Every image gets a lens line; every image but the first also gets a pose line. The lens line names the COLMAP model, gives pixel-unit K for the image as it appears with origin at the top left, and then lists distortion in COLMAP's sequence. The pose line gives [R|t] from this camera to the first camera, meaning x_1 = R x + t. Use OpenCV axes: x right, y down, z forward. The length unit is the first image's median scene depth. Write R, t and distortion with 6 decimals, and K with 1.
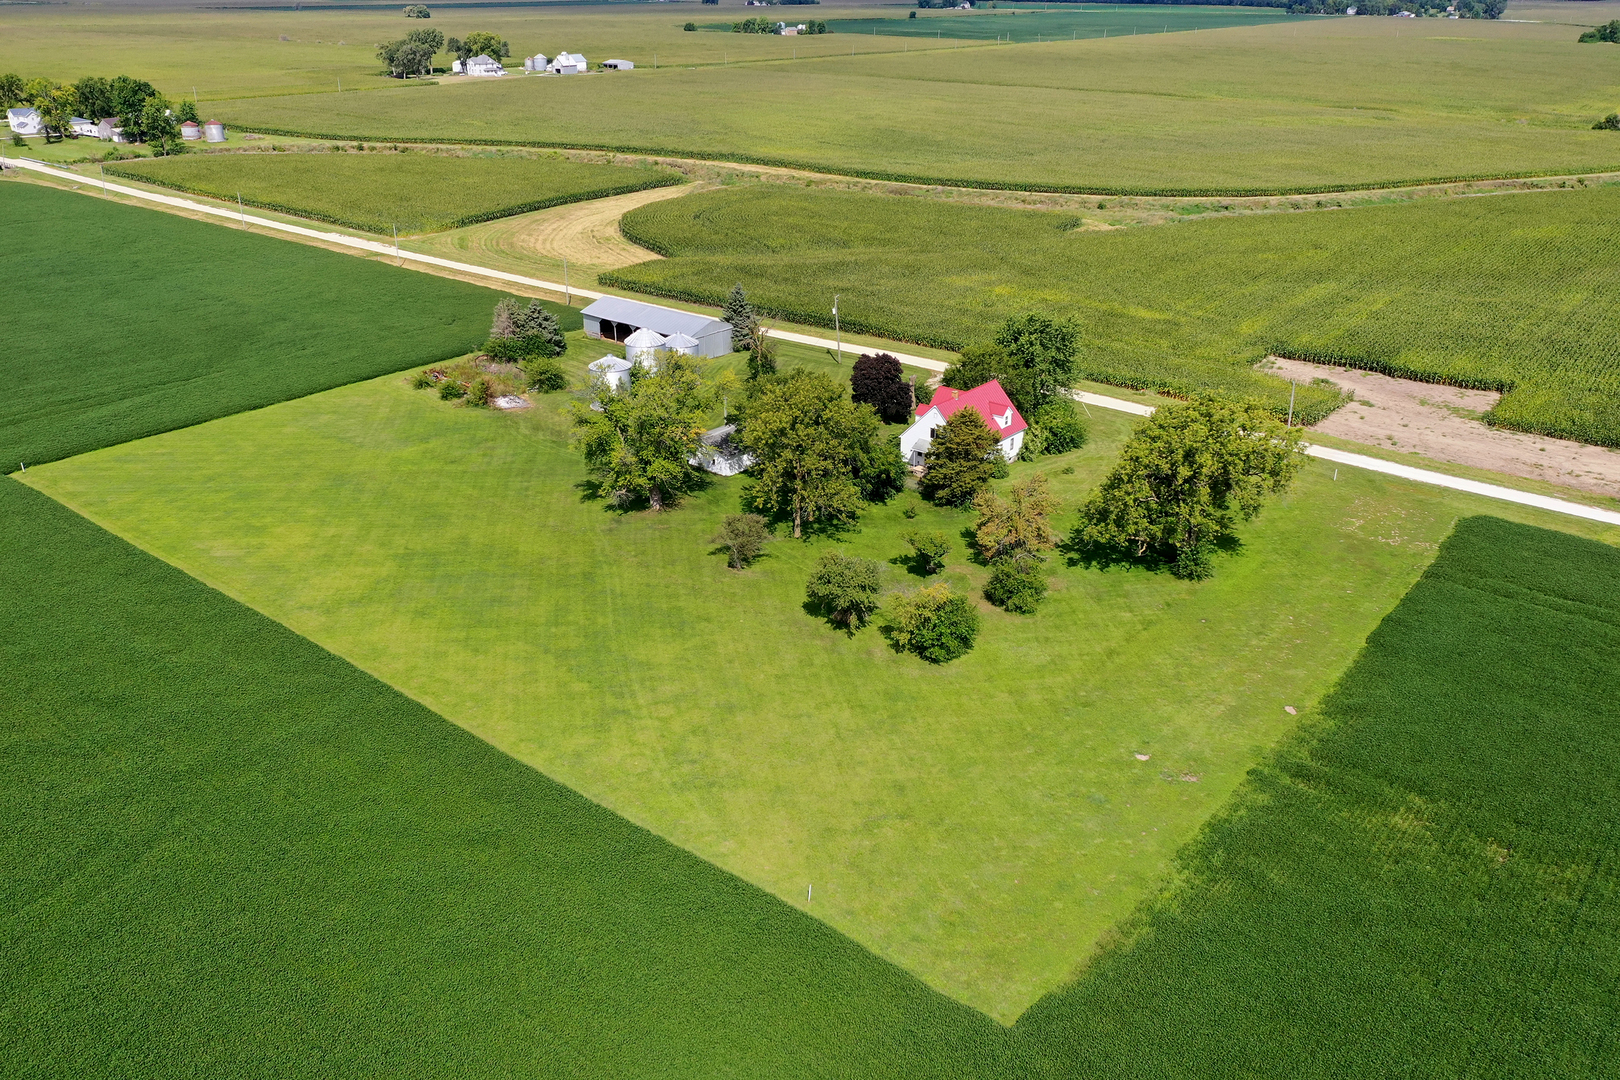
lens RADIAL K [[1283.5, 0, 808.6], [0, 1283.5, 529.6], [0, 0, 1]] dist [0.016443, -0.005375]
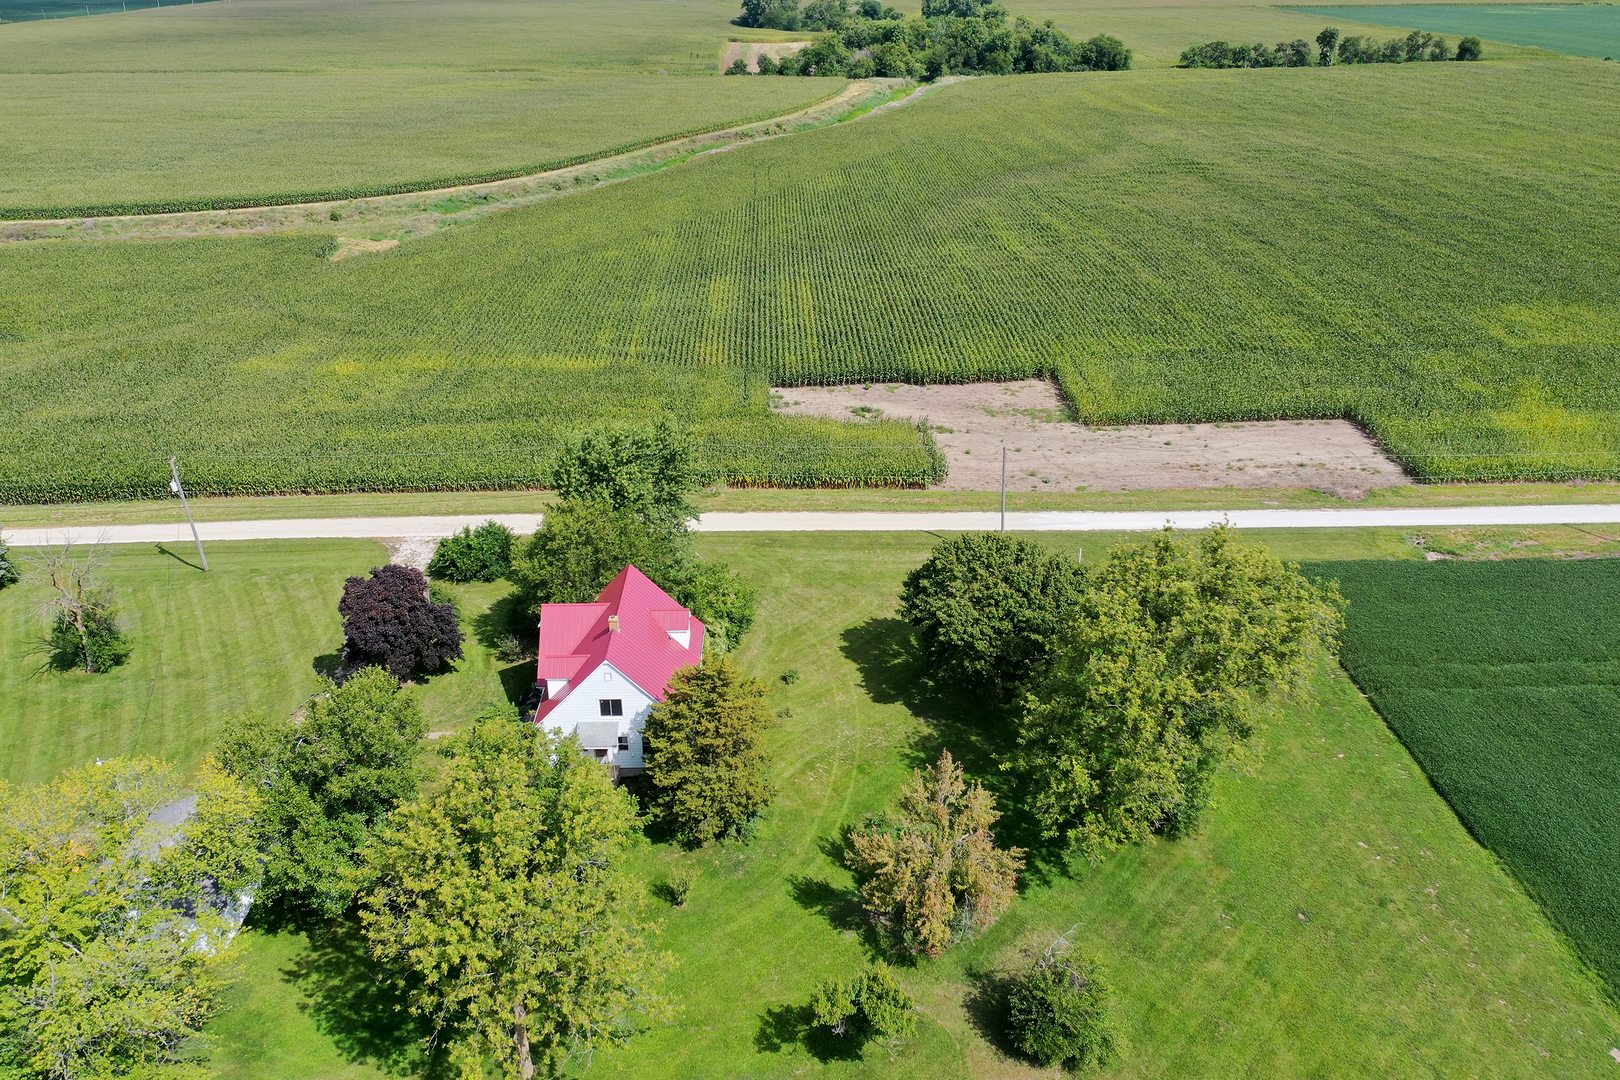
lens RADIAL K [[1283.5, 0, 808.6], [0, 1283.5, 529.6], [0, 0, 1]] dist [0.016443, -0.005375]
pose [[0.762048, -0.281428, 0.583165, -0.099145], [0.269888, 0.956700, 0.109017, -0.137877], [-0.588594, 0.074313, 0.805006, 0.393064]]
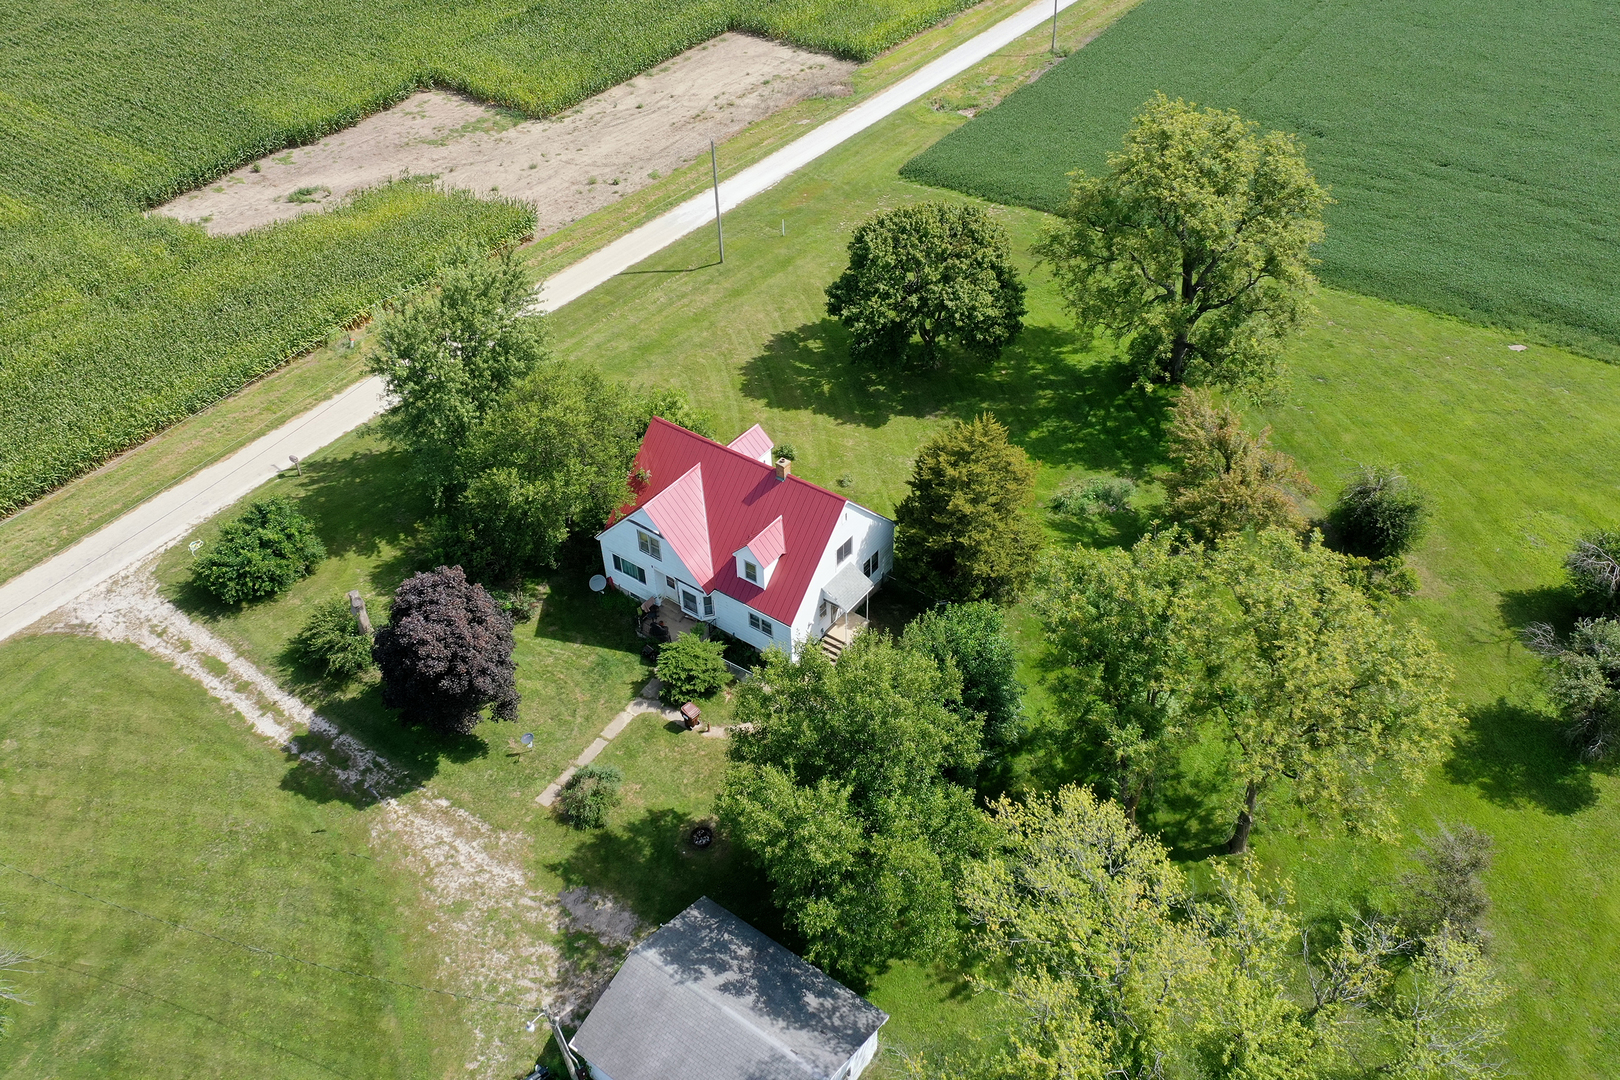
lens RADIAL K [[1283.5, 0, 808.6], [0, 1283.5, 529.6], [0, 0, 1]] dist [0.016443, -0.005375]
pose [[-0.057860, -0.642808, 0.763839, -0.184663], [0.420105, 0.678401, 0.602730, -0.271887], [-0.905629, 0.355766, 0.230795, 0.687648]]
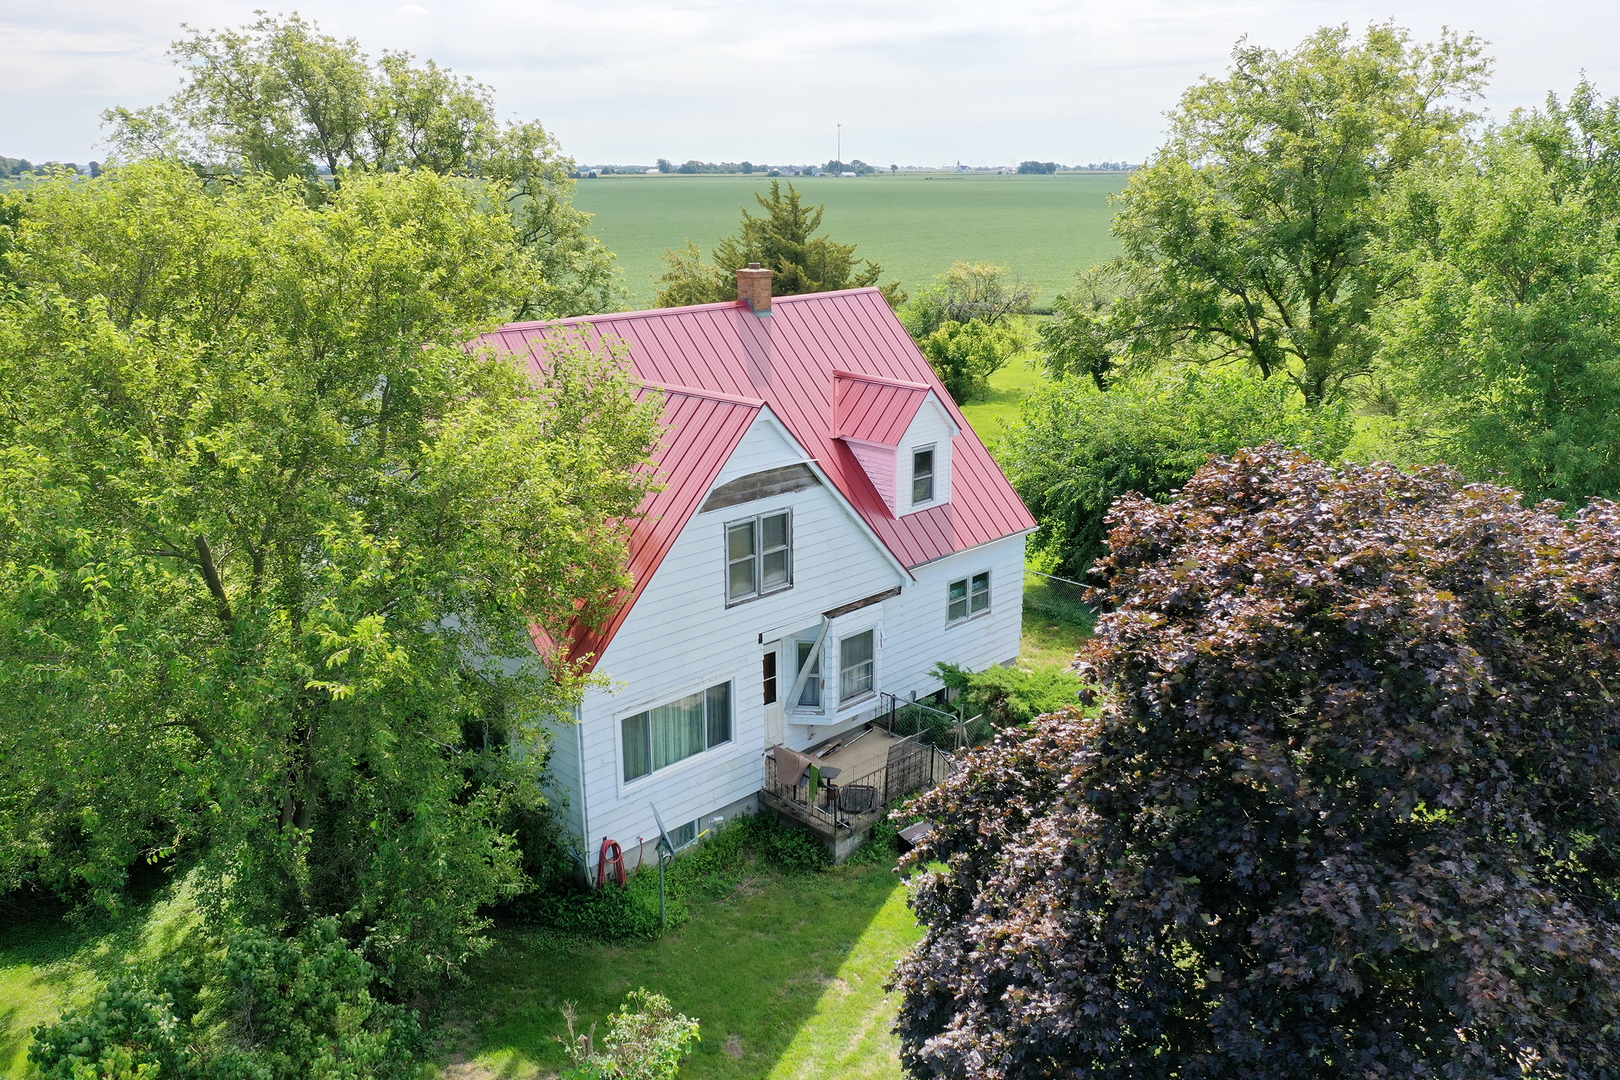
lens RADIAL K [[1283.5, 0, 808.6], [0, 1283.5, 529.6], [0, 0, 1]] dist [0.016443, -0.005375]
pose [[-0.996141, -0.023942, 0.084435, 0.066604], [0.035191, 0.772379, 0.634186, -0.151113], [-0.080399, 0.634710, -0.768556, 0.893441]]
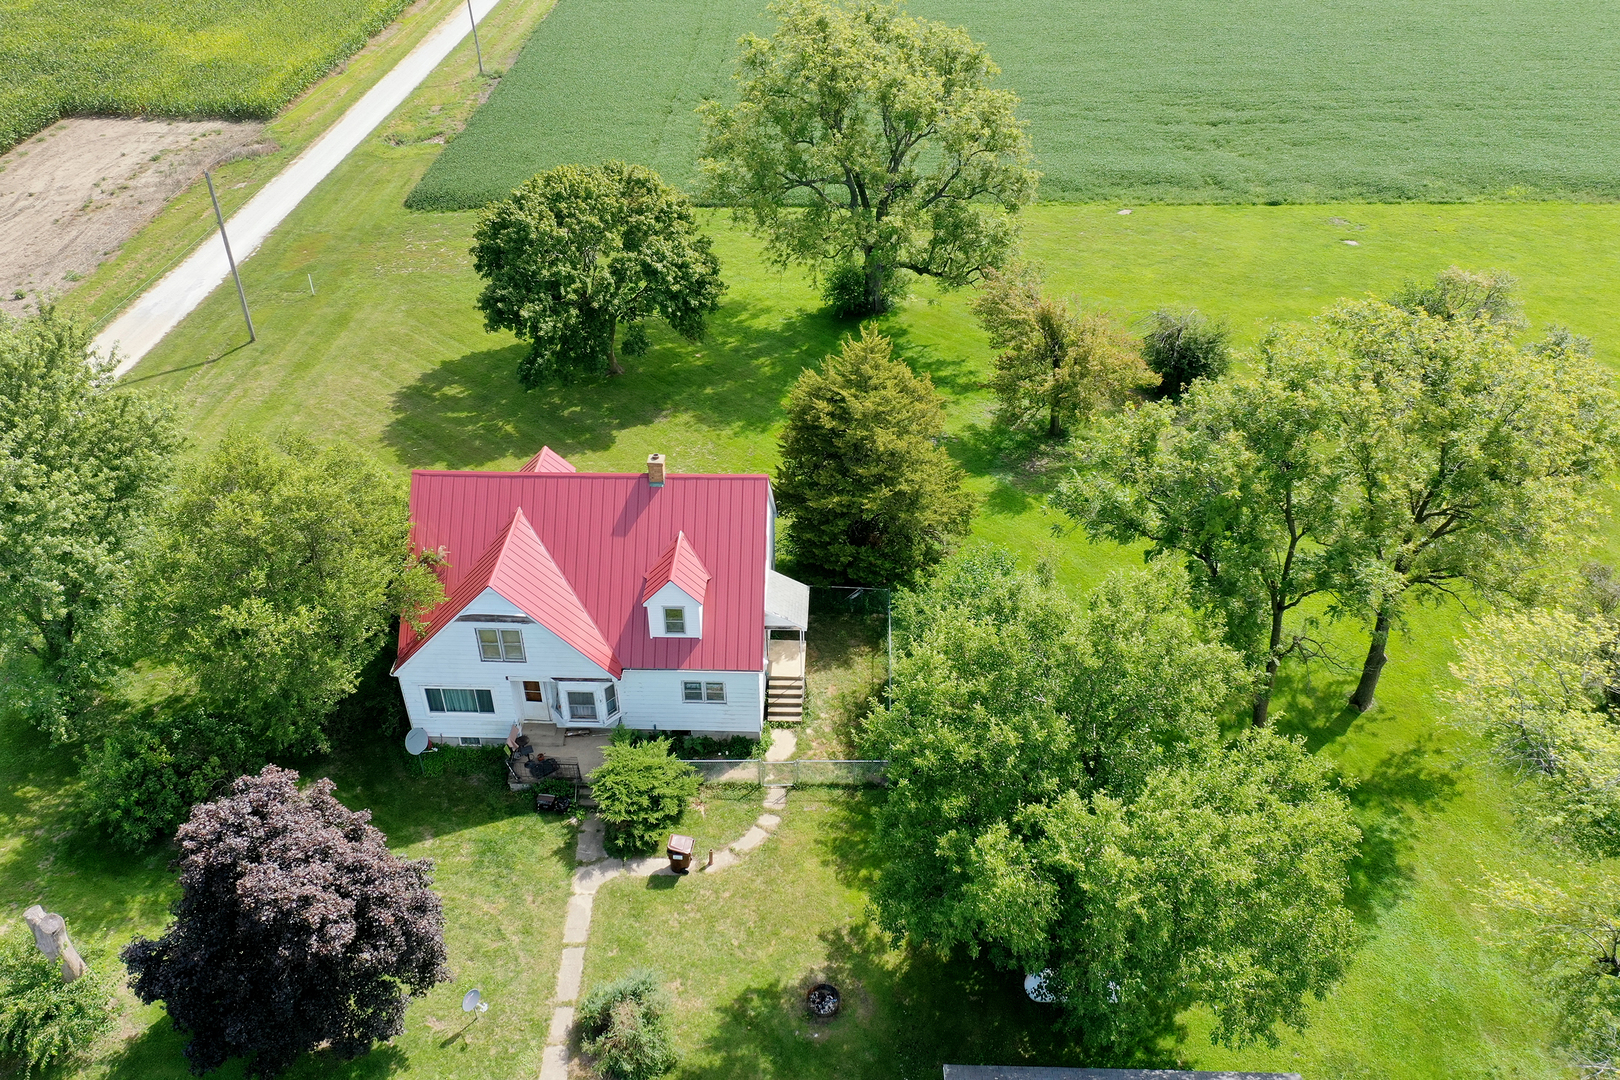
lens RADIAL K [[1277.0, 0, 810.0], [0, 1277.0, 540.0], [0, 0, 1]] dist [-0.000093, 0.008657]
pose [[-0.609057, -0.459284, 0.646613, -0.089504], [0.320845, 0.602909, 0.730451, -0.235473], [-0.725334, 0.652348, -0.219847, 0.806207]]
